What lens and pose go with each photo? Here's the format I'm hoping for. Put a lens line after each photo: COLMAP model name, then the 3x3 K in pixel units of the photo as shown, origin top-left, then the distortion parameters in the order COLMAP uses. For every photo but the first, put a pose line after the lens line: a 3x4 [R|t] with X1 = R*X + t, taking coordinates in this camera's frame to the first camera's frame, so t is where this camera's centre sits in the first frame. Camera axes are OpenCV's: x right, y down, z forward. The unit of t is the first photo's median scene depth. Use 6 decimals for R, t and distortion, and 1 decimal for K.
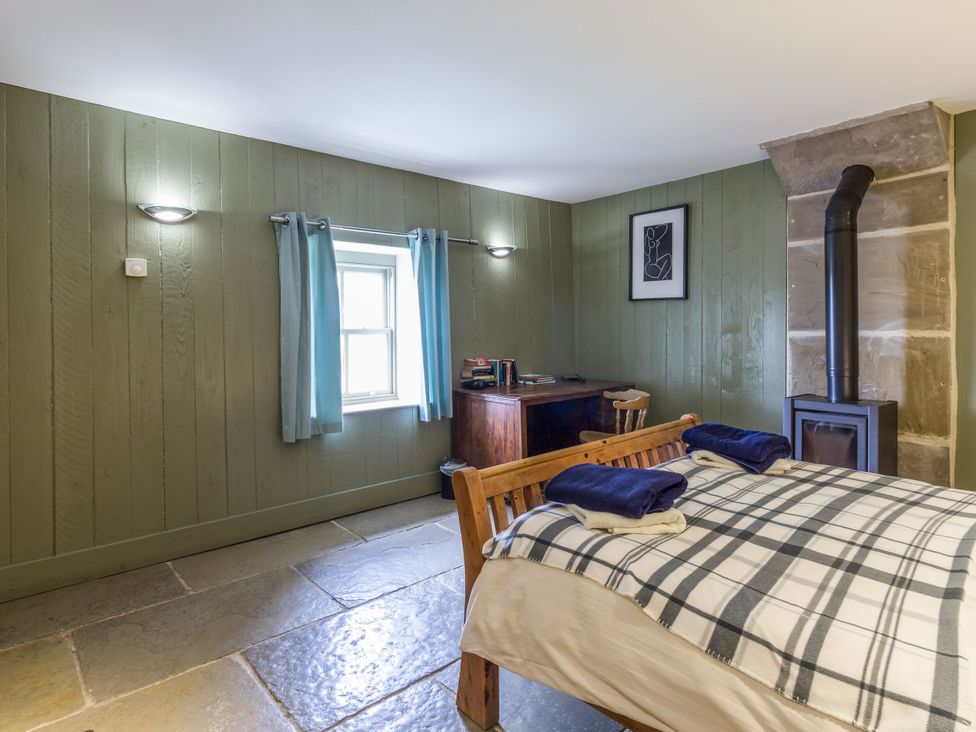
lens RADIAL K [[570.2, 0, 488.1], [0, 570.2, 347.1], [0, 0, 1]] dist [-0.000884, 0.000692]
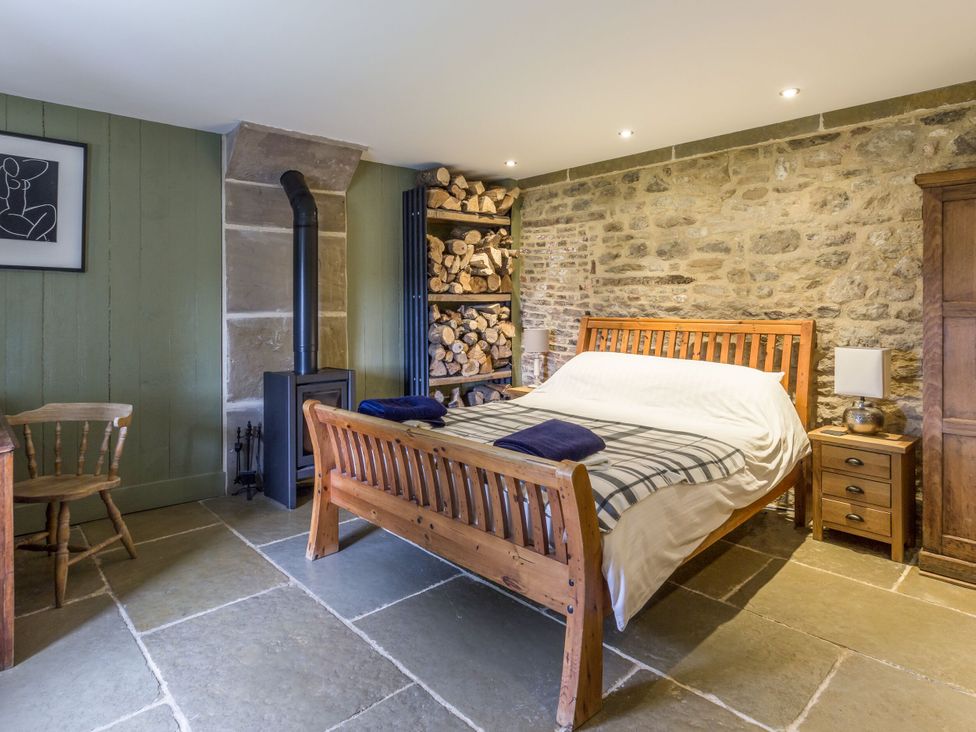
lens RADIAL K [[555.3, 0, 490.9], [0, 555.3, 318.4], [0, 0, 1]] dist [-0.004101, -0.000758]
pose [[-0.040882, -0.012660, 0.999084, -0.501831], [0.039051, 0.999135, 0.014259, -0.016426], [-0.998401, 0.039599, -0.040352, 0.640426]]
